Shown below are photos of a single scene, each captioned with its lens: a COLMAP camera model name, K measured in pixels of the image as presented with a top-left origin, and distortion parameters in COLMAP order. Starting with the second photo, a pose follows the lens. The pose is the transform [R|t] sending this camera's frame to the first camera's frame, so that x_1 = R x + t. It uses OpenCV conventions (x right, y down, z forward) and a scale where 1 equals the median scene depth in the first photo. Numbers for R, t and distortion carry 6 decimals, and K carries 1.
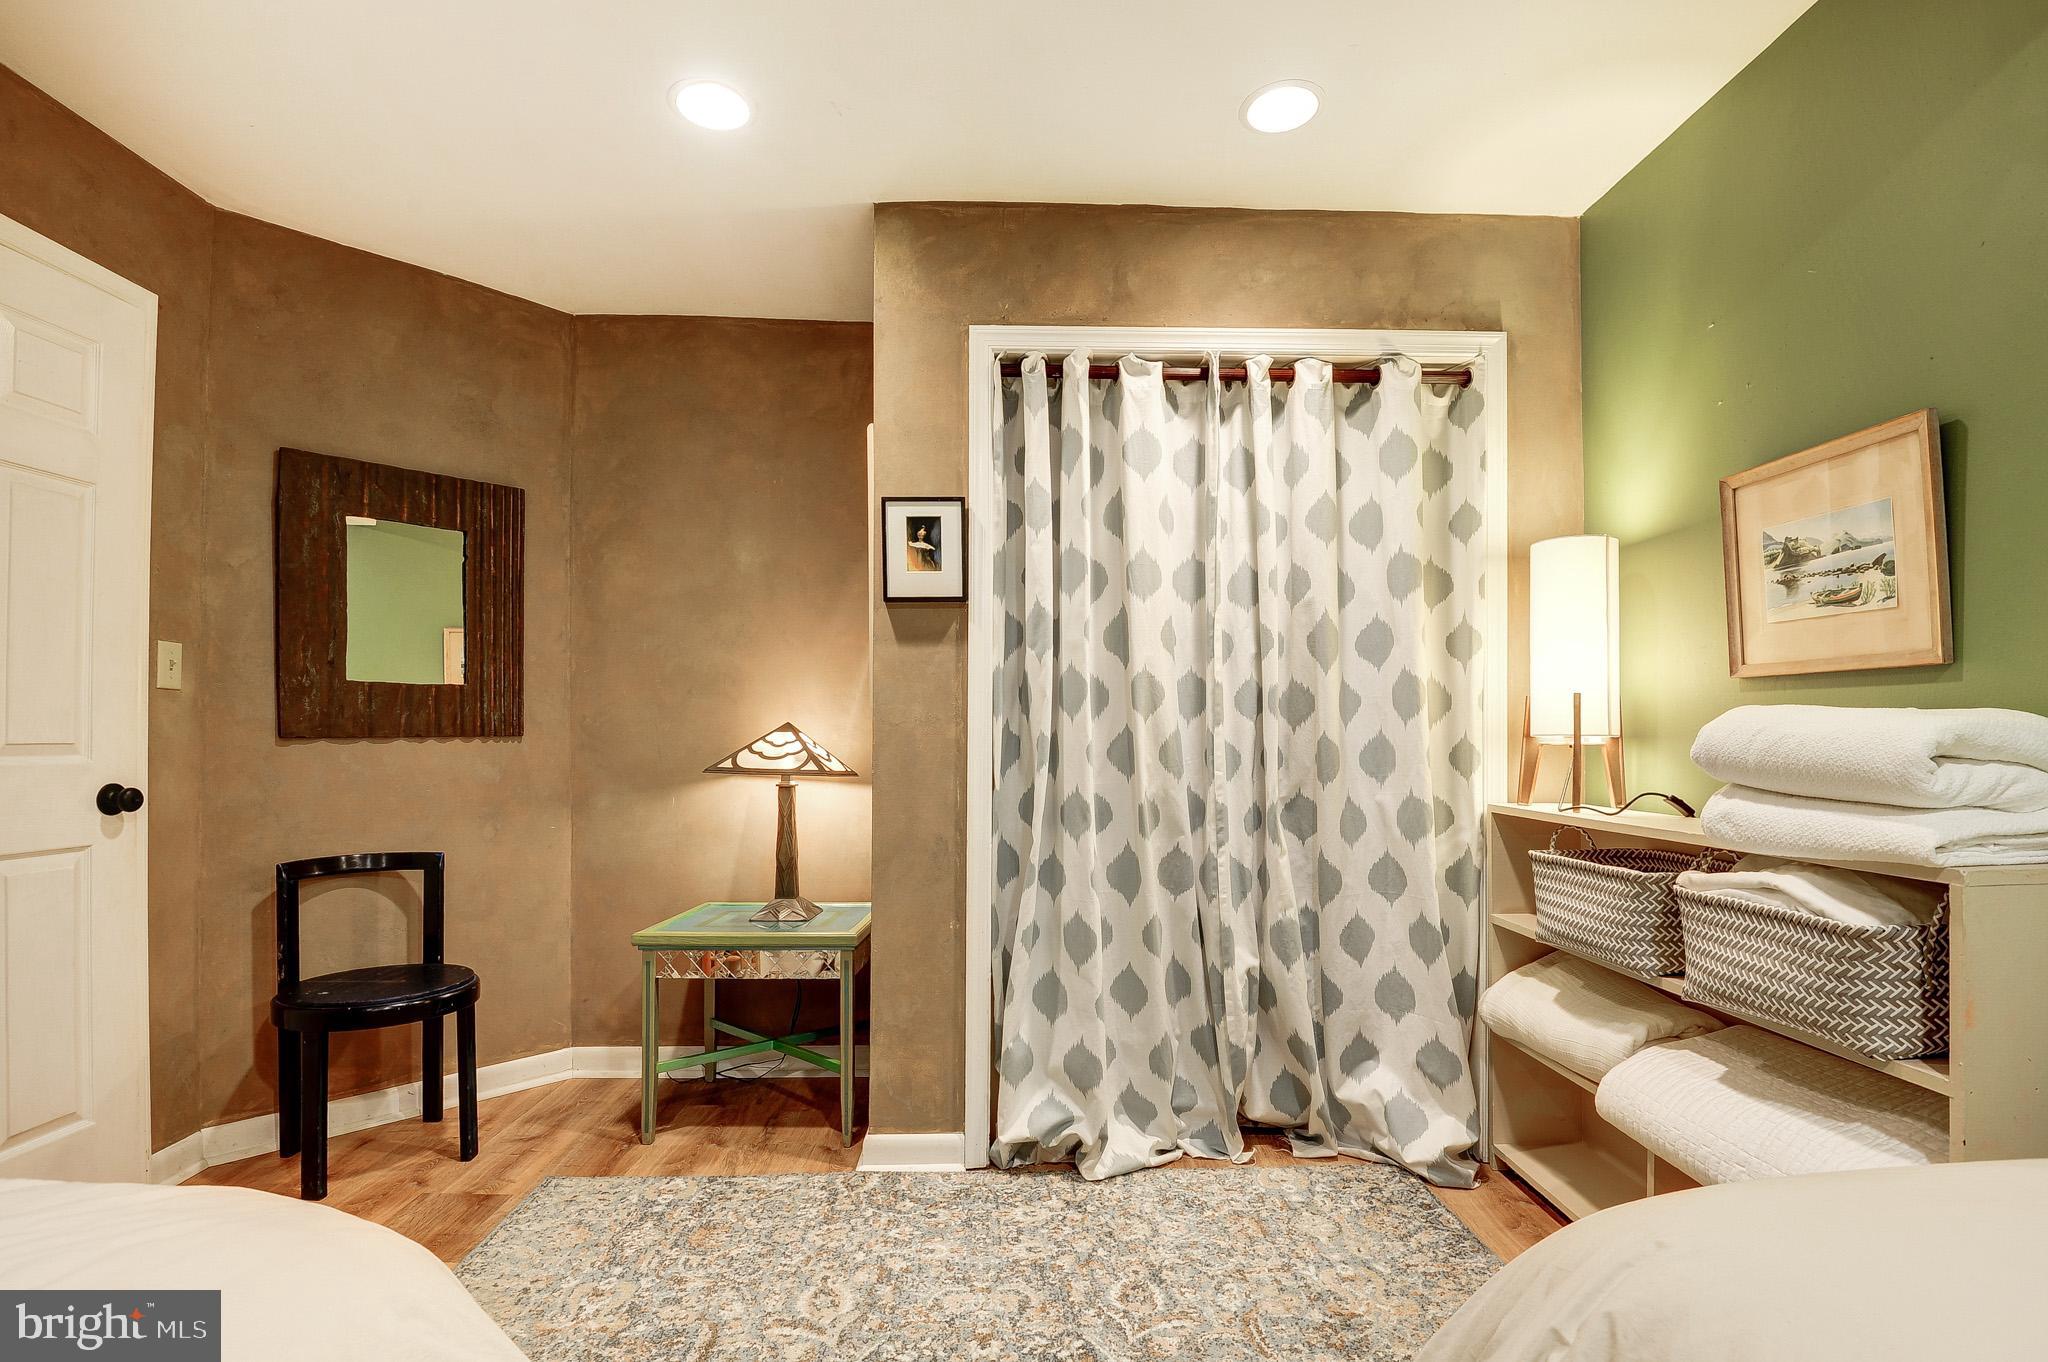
lens RADIAL K [[945.3, 0, 998.0], [0, 945.3, 722.2], [0, 0, 1]] dist [0.004704, -0.003200]
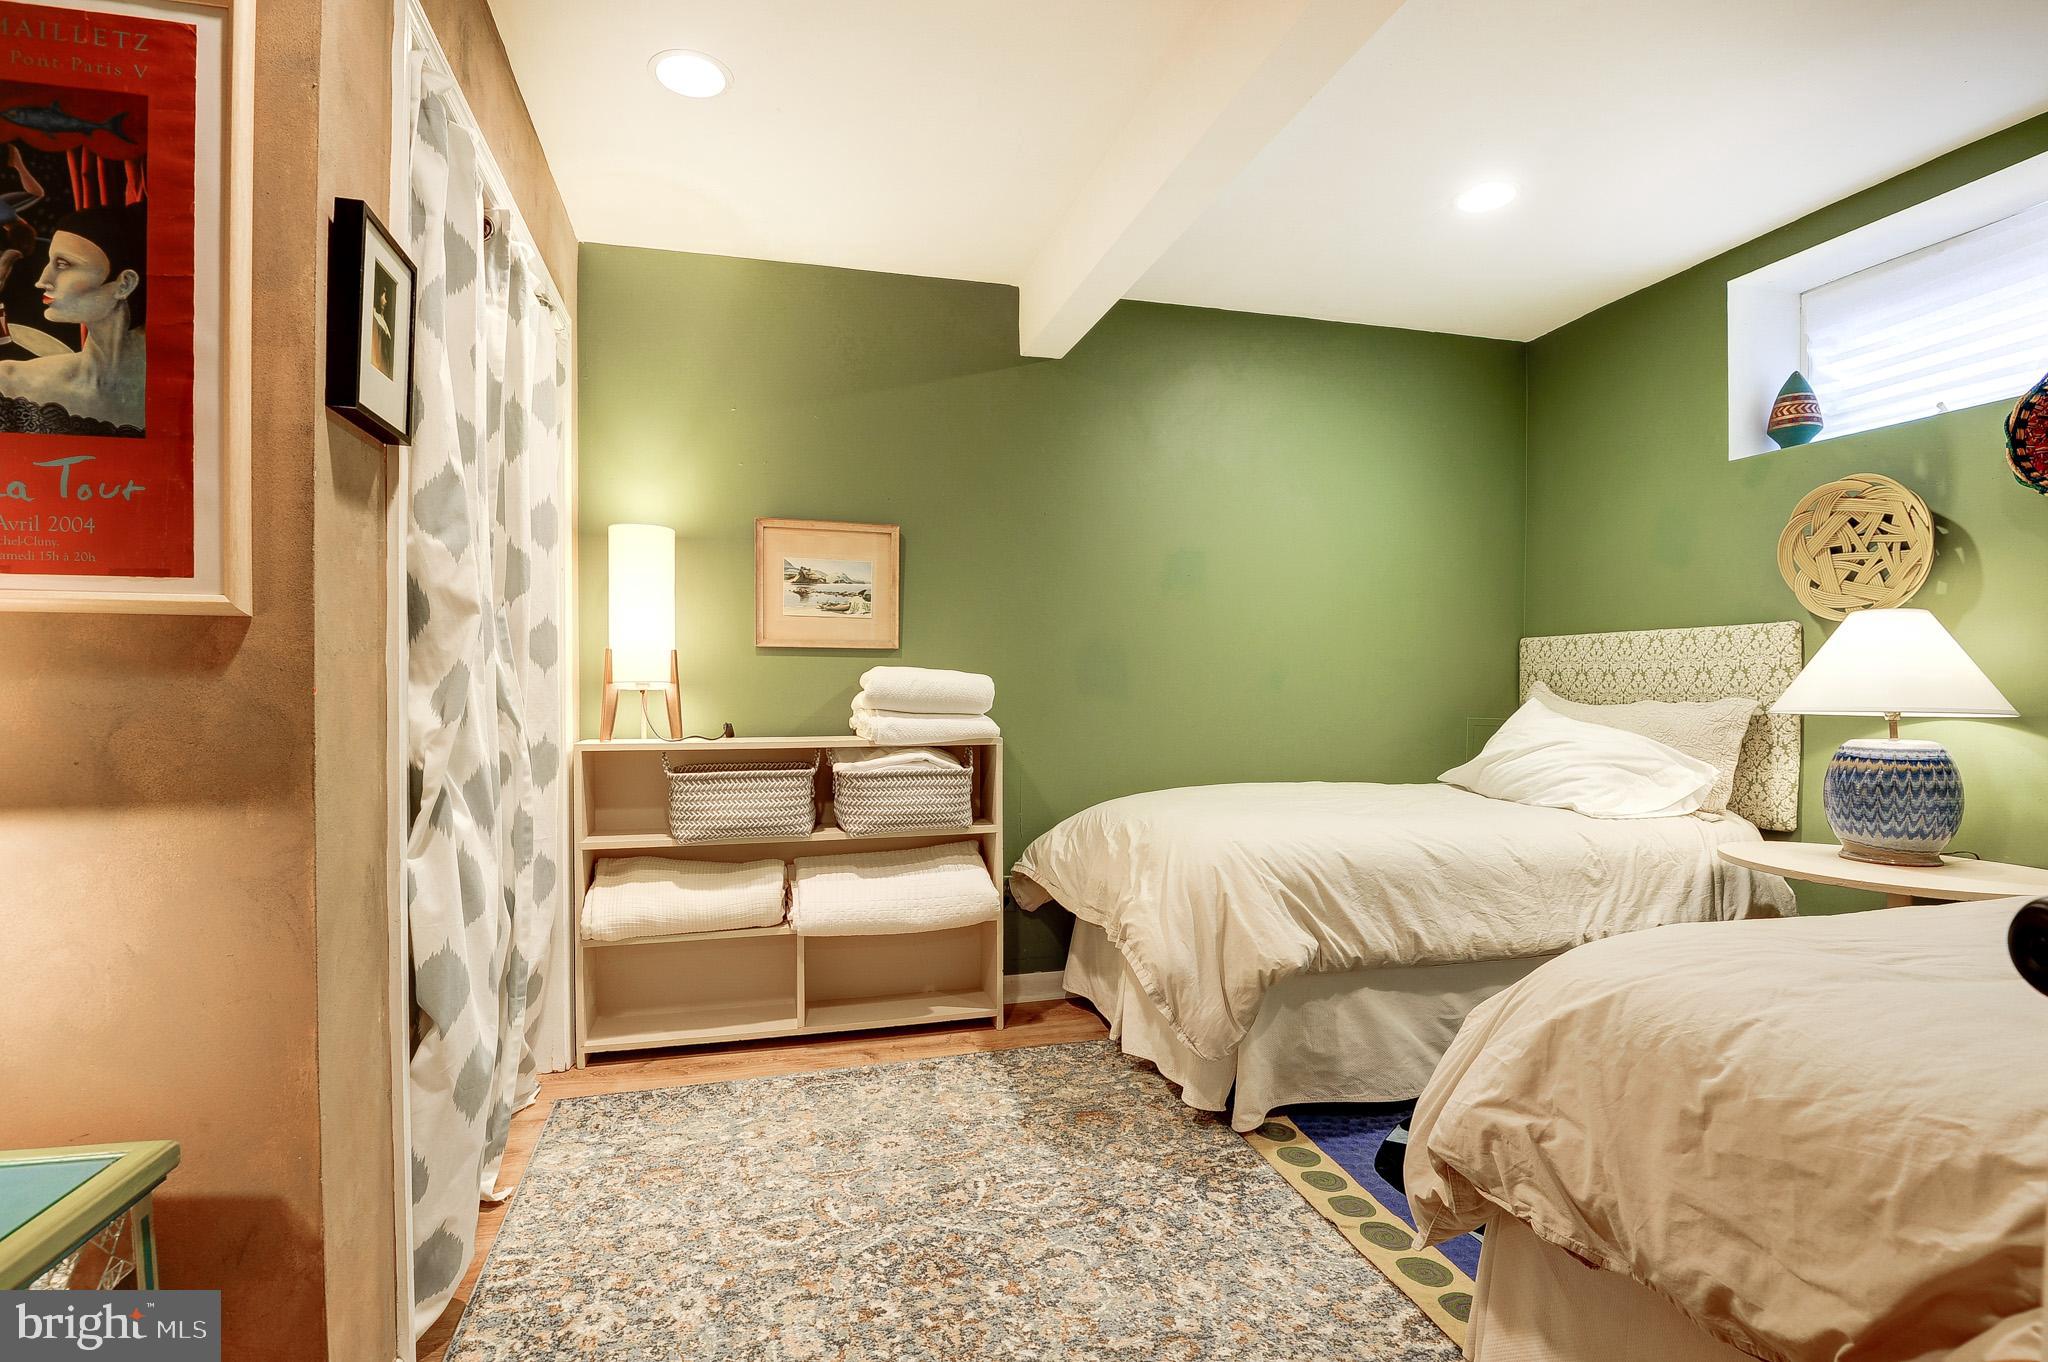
lens RADIAL K [[945.3, 0, 1014.8], [0, 945.3, 687.5], [0, 0, 1]] dist [0.004704, -0.003200]
pose [[-0.230280, 0.002245, 0.973122, -0.931758], [-0.015240, 0.999866, -0.005913, 0.026983], [-0.973005, -0.016193, -0.230215, 1.040327]]
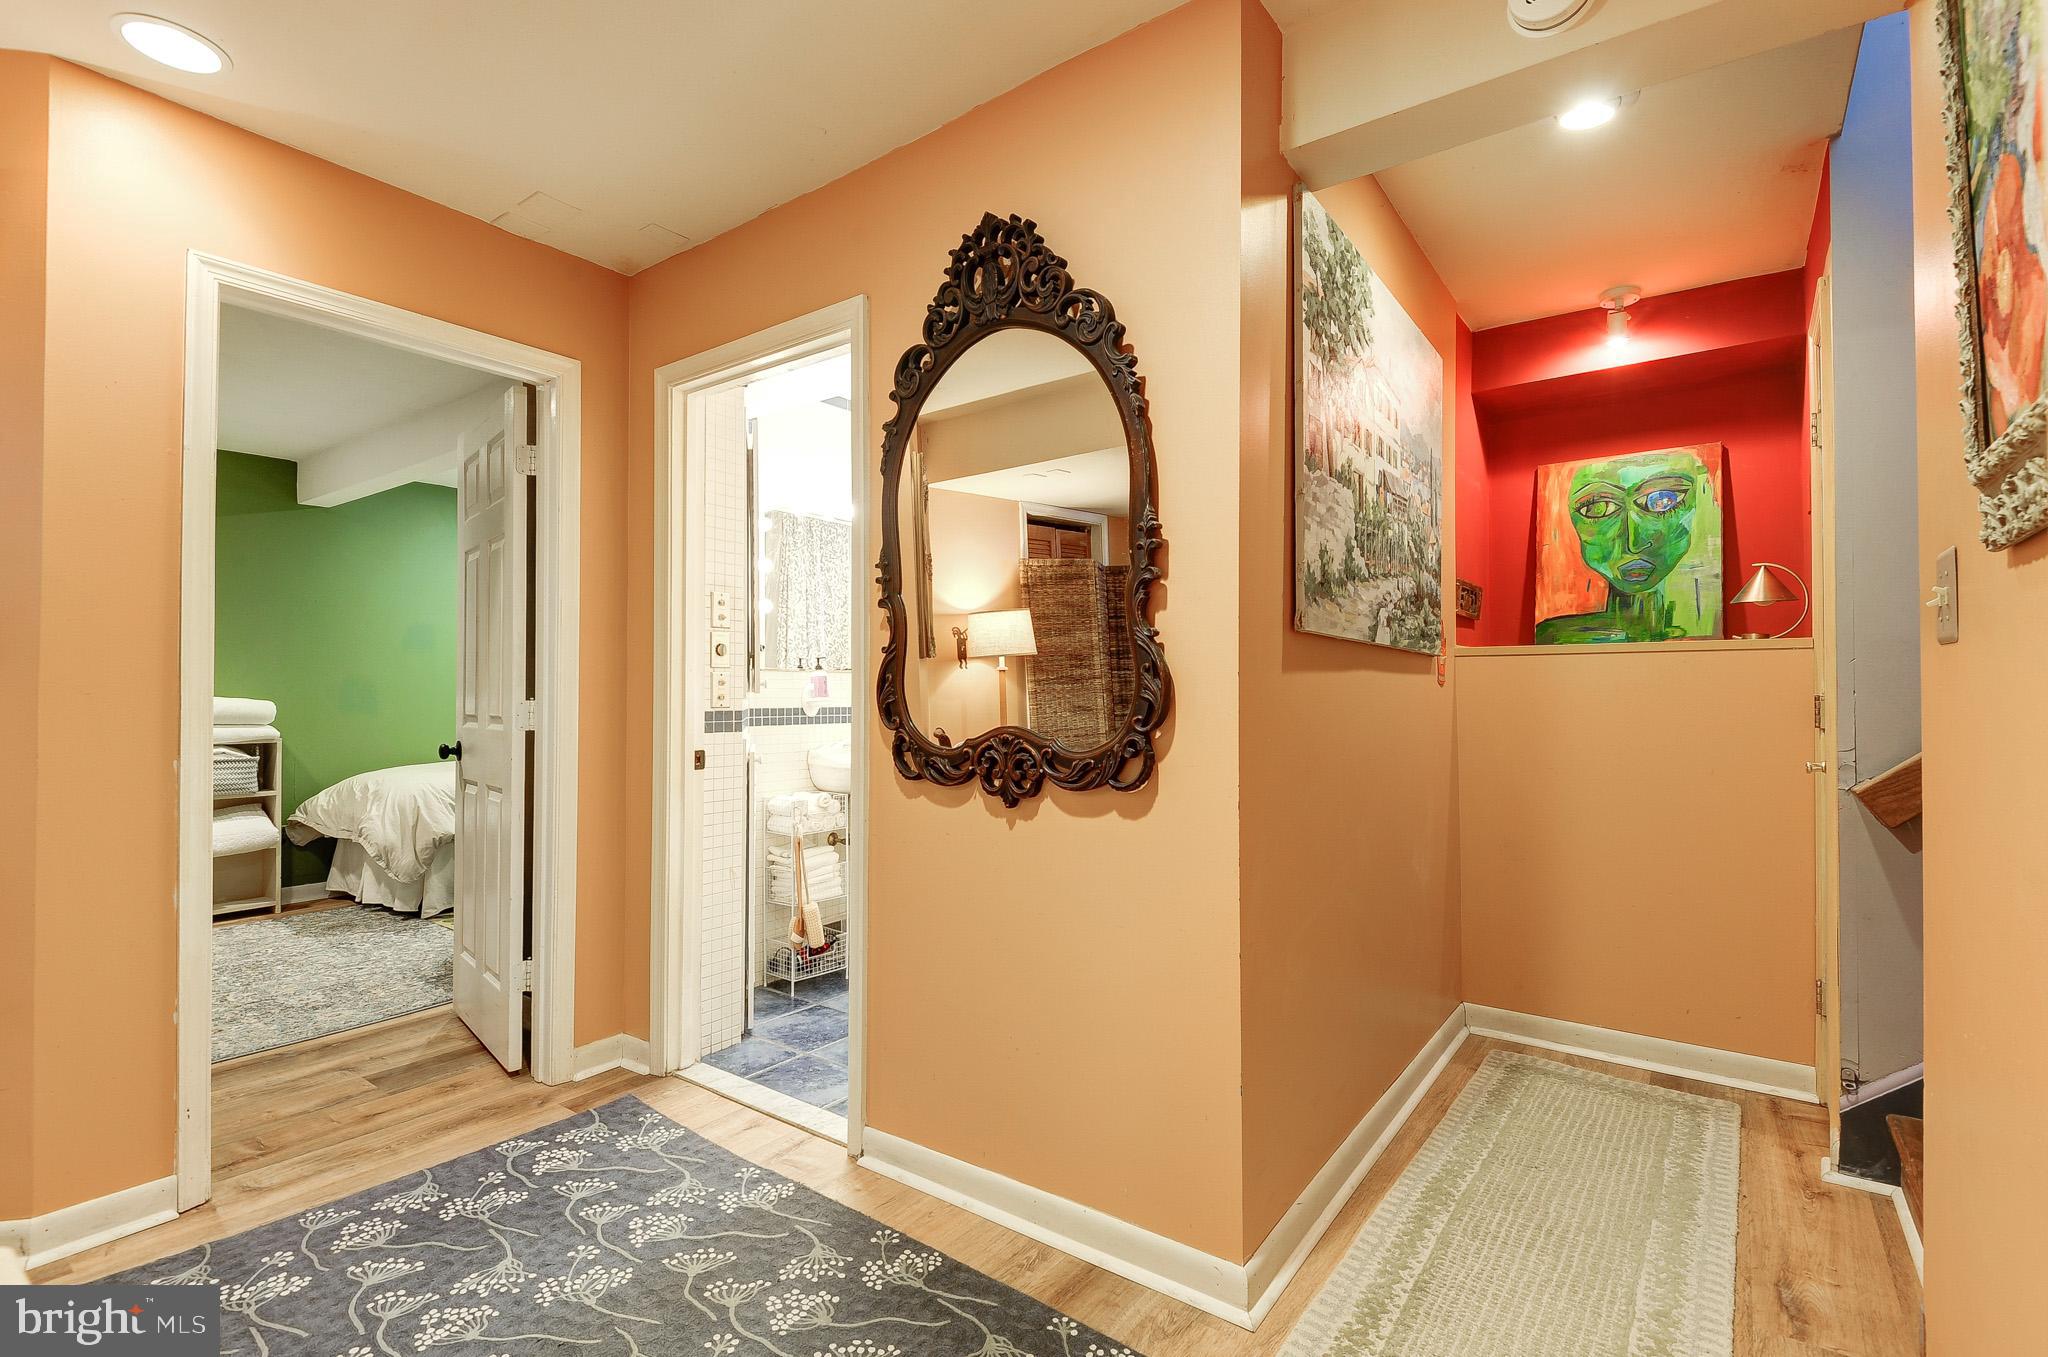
lens RADIAL K [[945.3, 0, 1016.8], [0, 945.3, 679.6], [0, 0, 1]] dist [0.004704, -0.003200]
pose [[-0.777848, 0.019357, 0.628155, -2.856294], [-0.000853, 0.999492, -0.031857, 0.019180], [-0.628452, -0.025316, -0.777436, 1.515389]]
